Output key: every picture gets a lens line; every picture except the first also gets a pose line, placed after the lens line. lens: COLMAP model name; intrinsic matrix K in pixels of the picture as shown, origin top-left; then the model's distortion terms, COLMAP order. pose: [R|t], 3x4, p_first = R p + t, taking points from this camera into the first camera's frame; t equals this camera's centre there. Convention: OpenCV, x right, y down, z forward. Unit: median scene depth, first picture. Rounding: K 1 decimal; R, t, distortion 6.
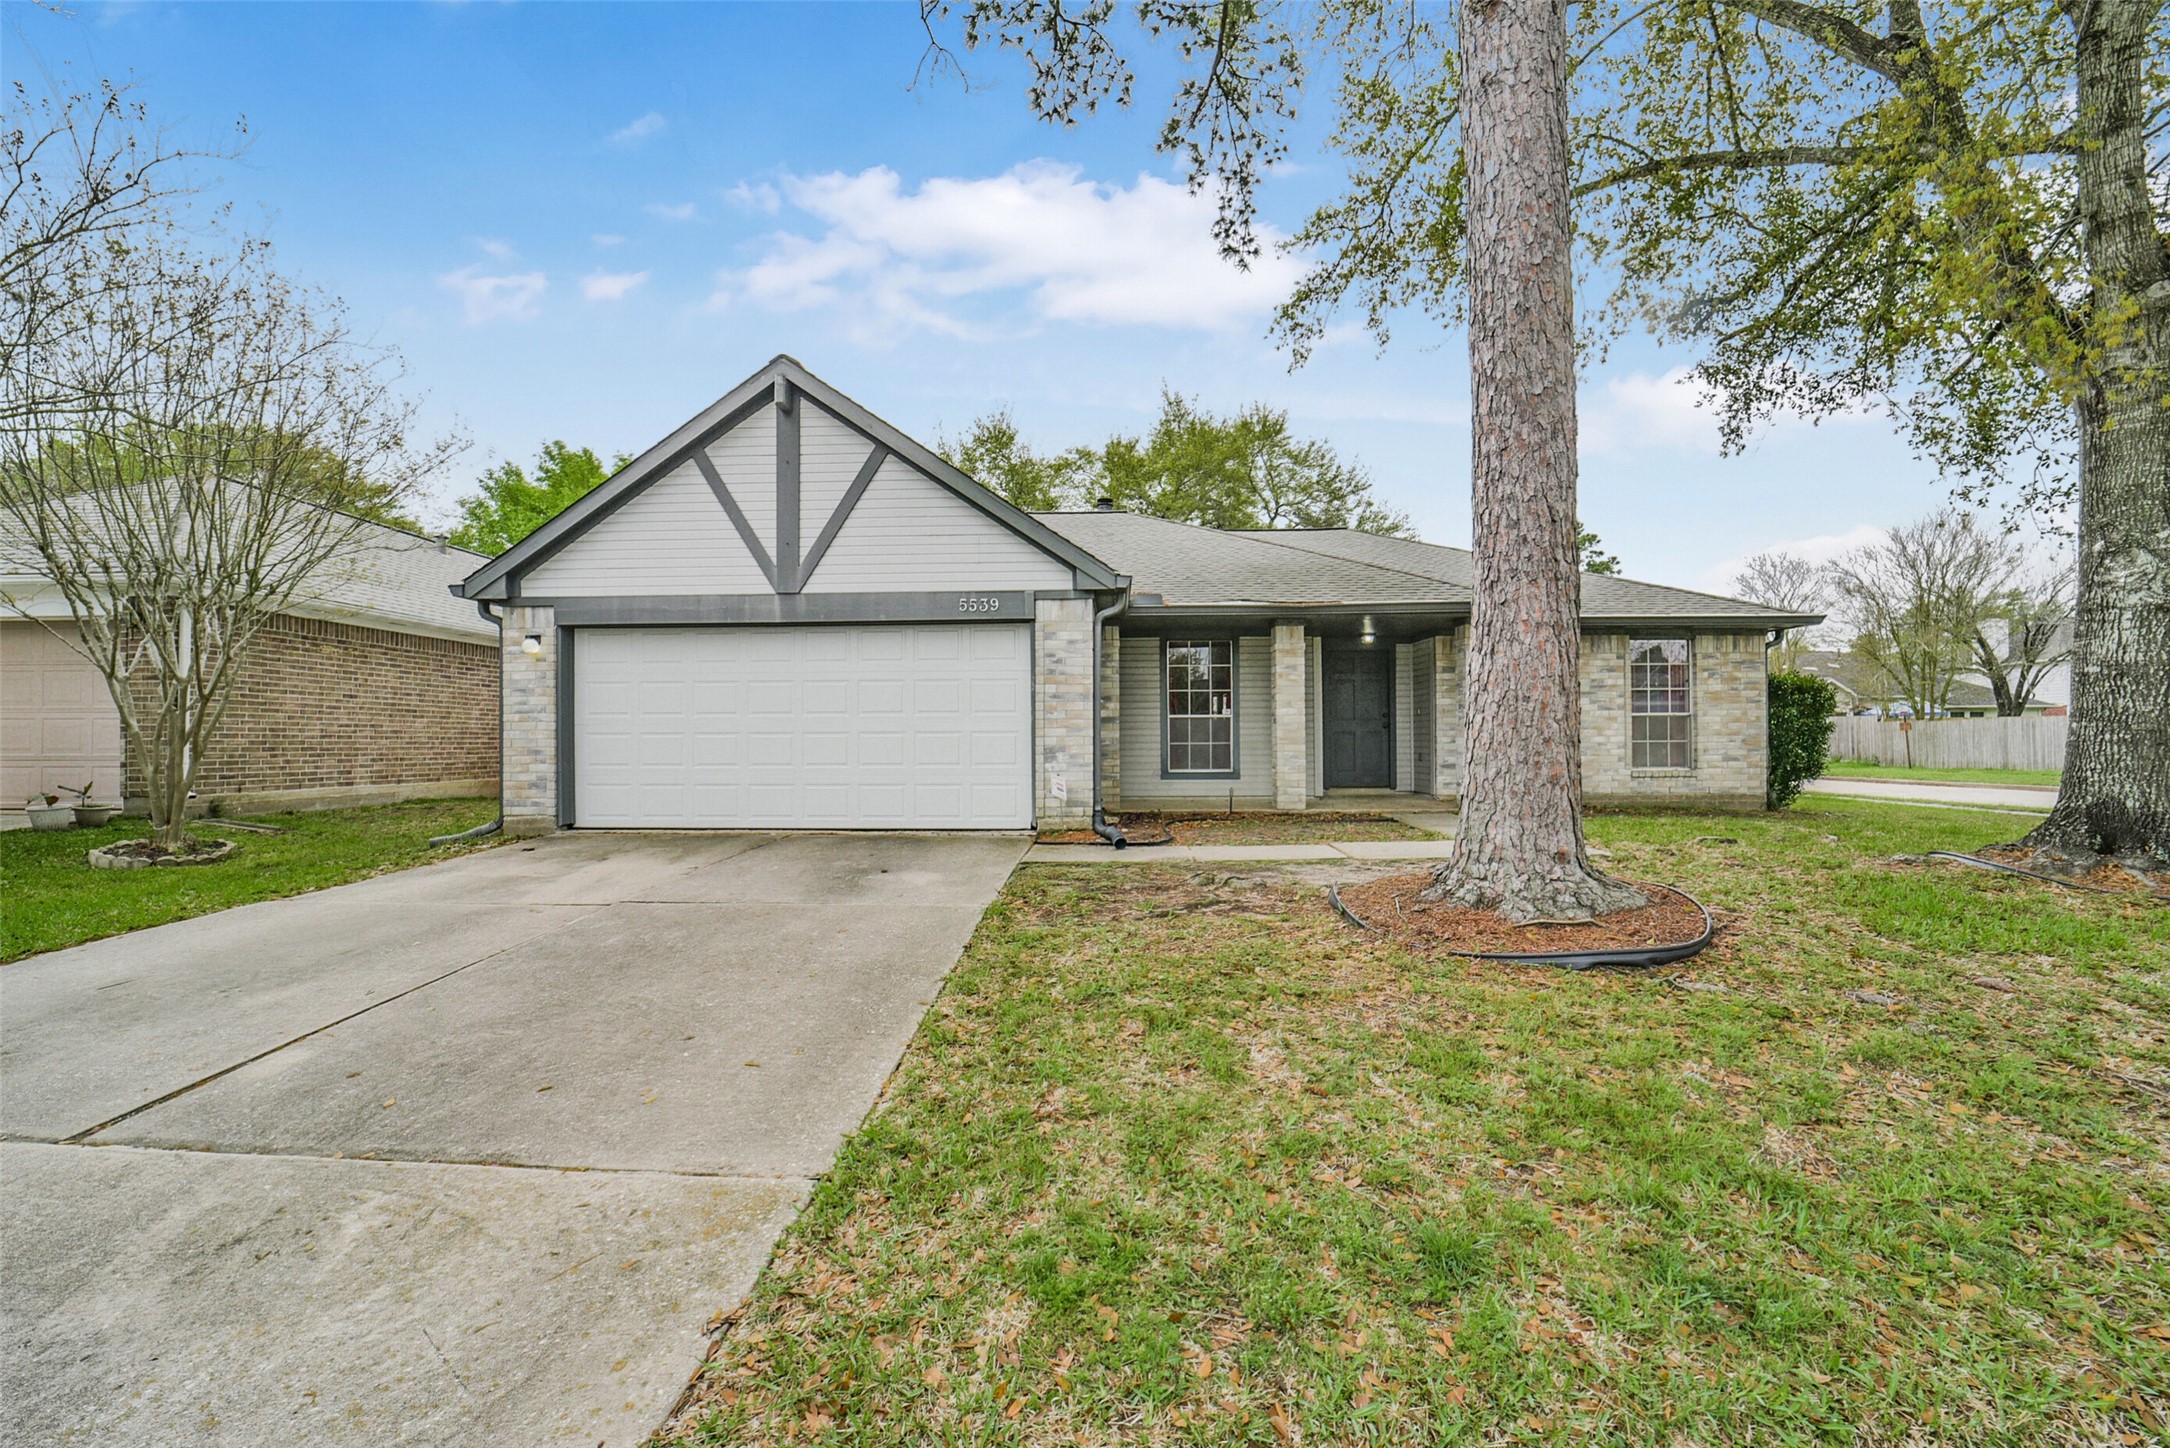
lens RADIAL K [[854.6, 0, 1092.9], [0, 854.6, 744.1], [0, 0, 1]] dist [-0.032707, 0.008325]
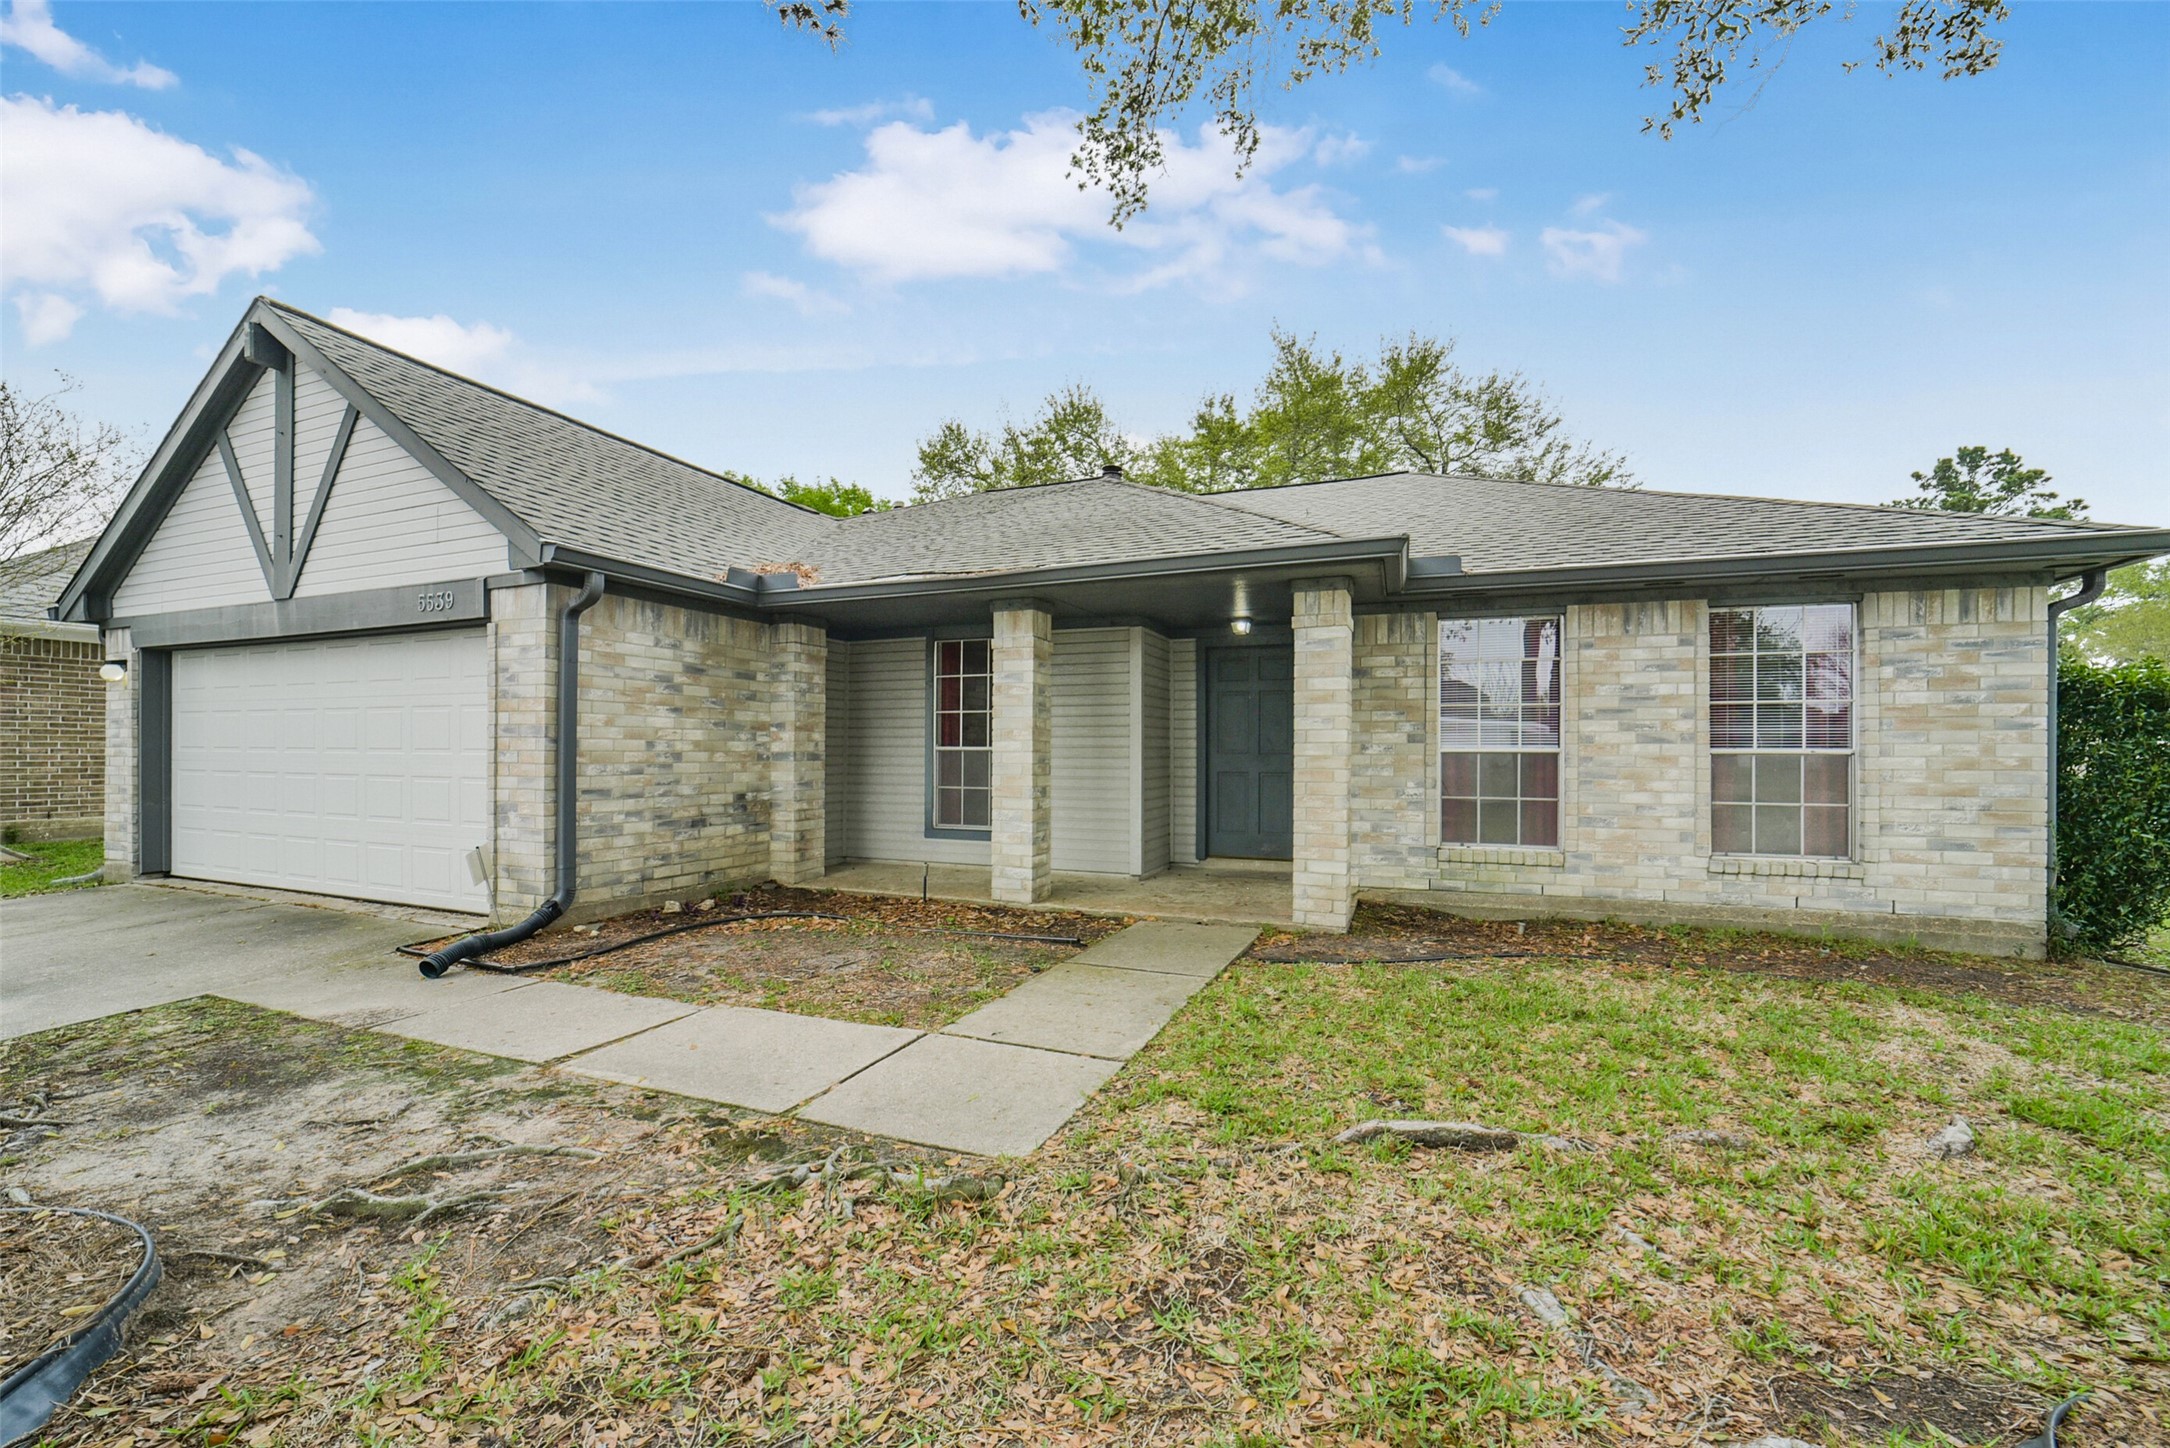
lens RADIAL K [[871.8, 0, 1084.7], [0, 871.8, 750.3], [0, 0, 1]] dist [-0.034374, 0.010235]
pose [[0.940984, 0.008395, -0.338348, 0.615597], [-0.009929, 0.999947, -0.002802, -0.041553], [0.338307, 0.005996, 0.941017, 0.503641]]
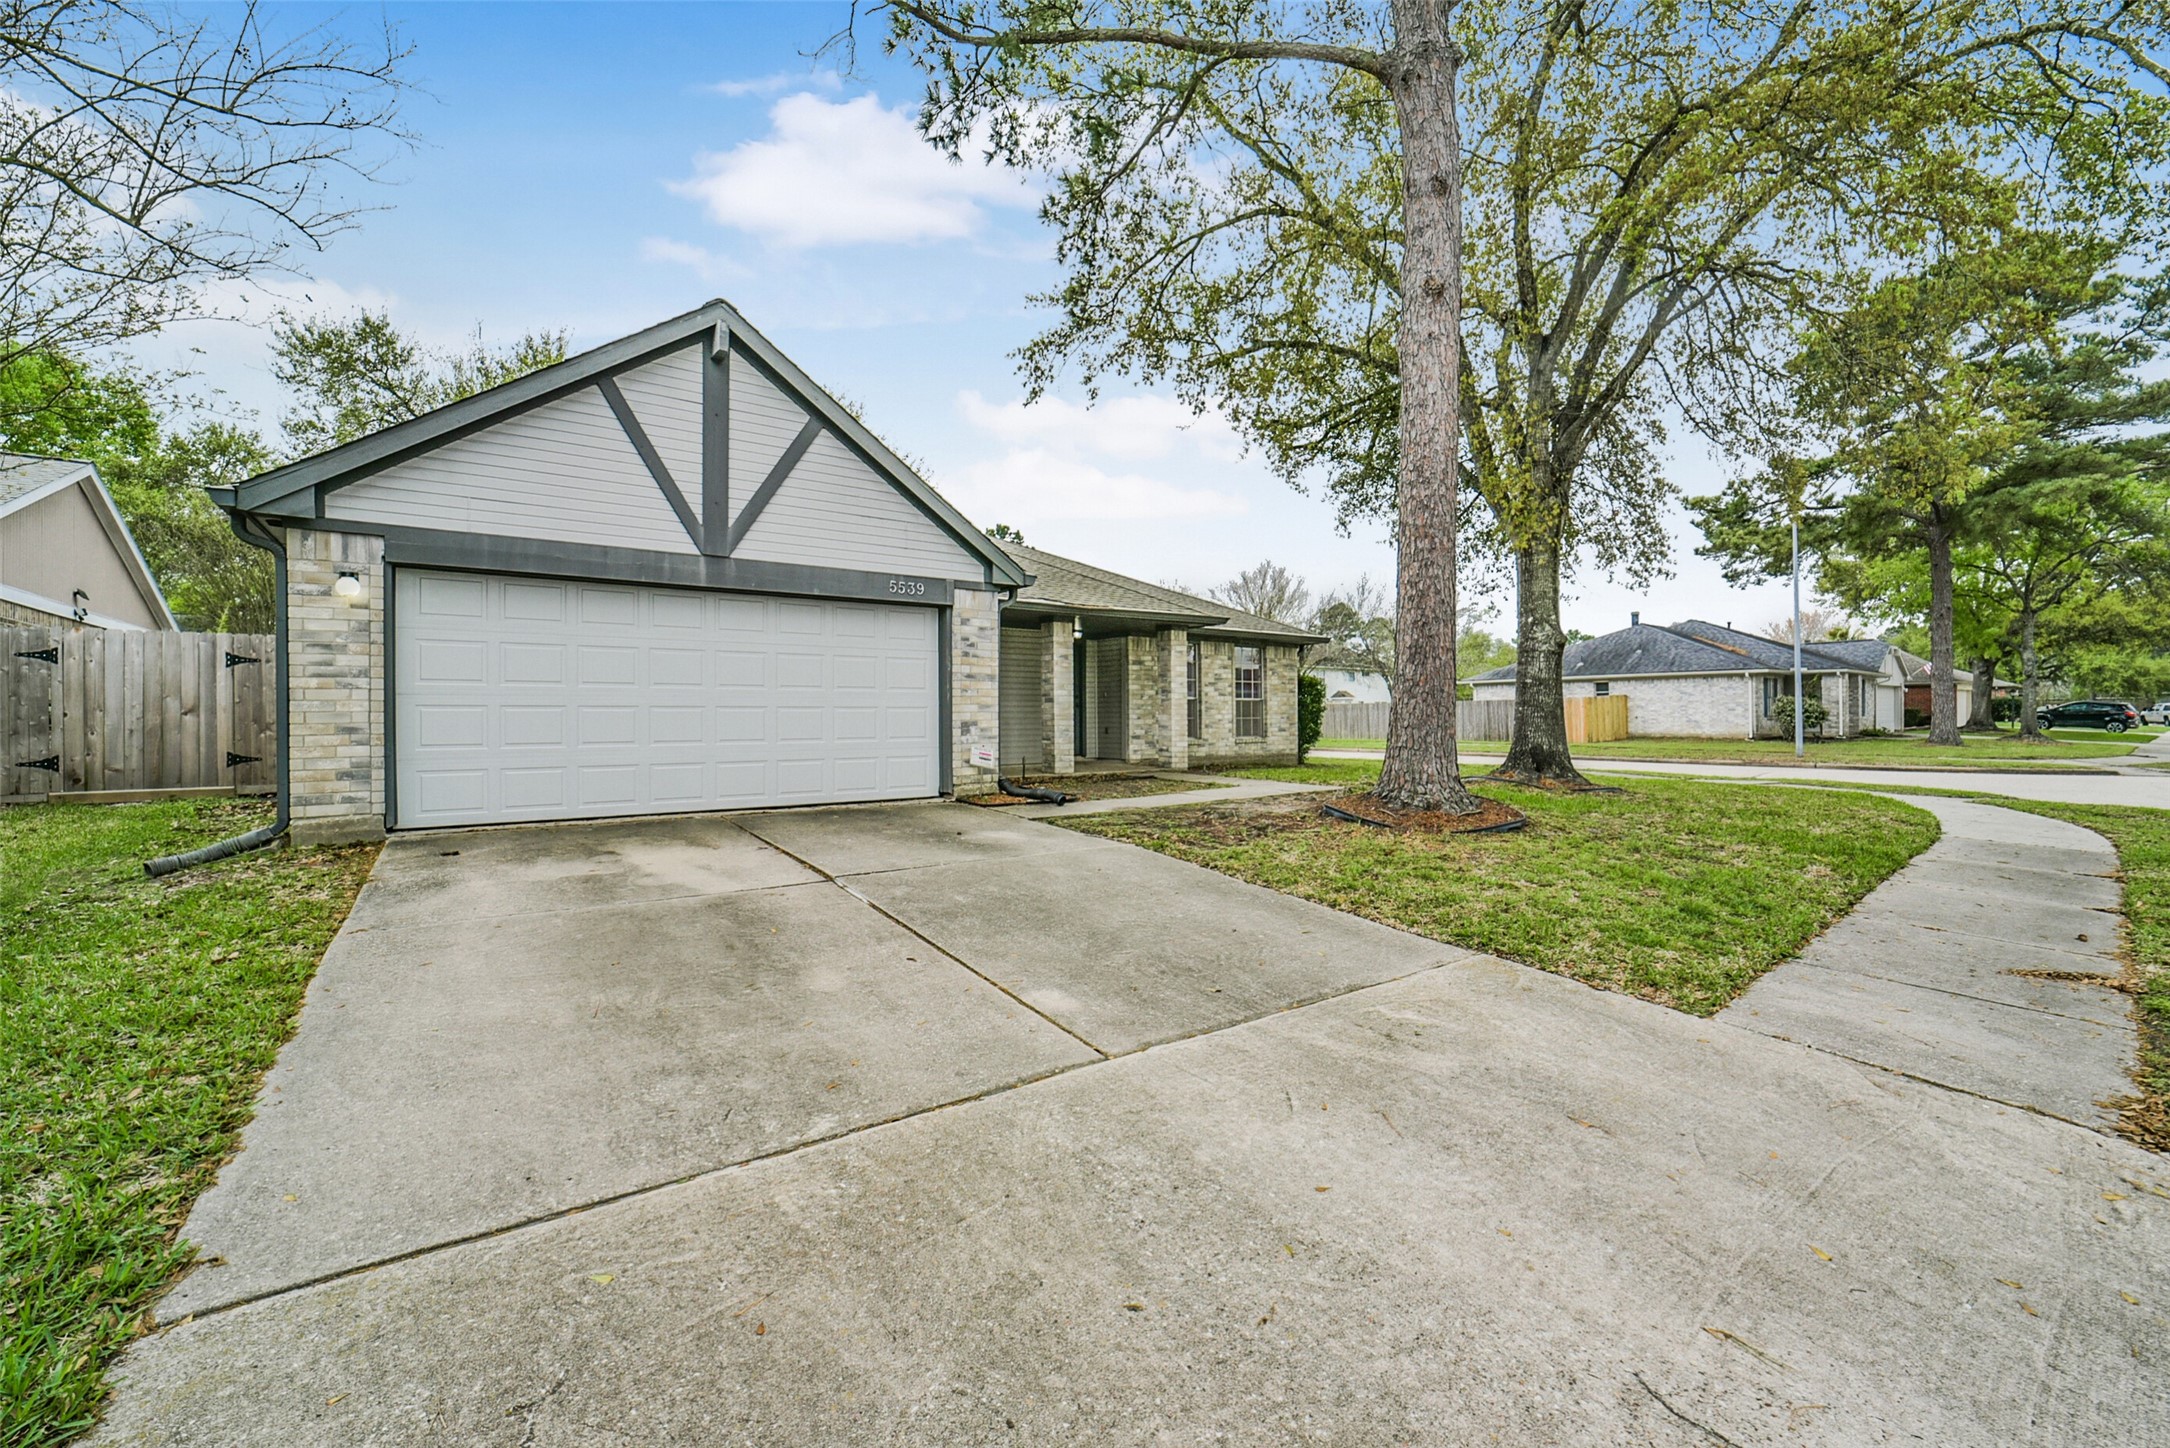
lens RADIAL K [[847.3, 0, 1085.0], [0, 847.3, 724.0], [0, 0, 1]] dist [-0.032329, 0.009014]
pose [[0.792076, -0.003624, 0.610412, -0.593649], [0.003659, 0.999993, 0.001190, 0.005558], [-0.610411, 0.001291, 0.792083, 0.029064]]
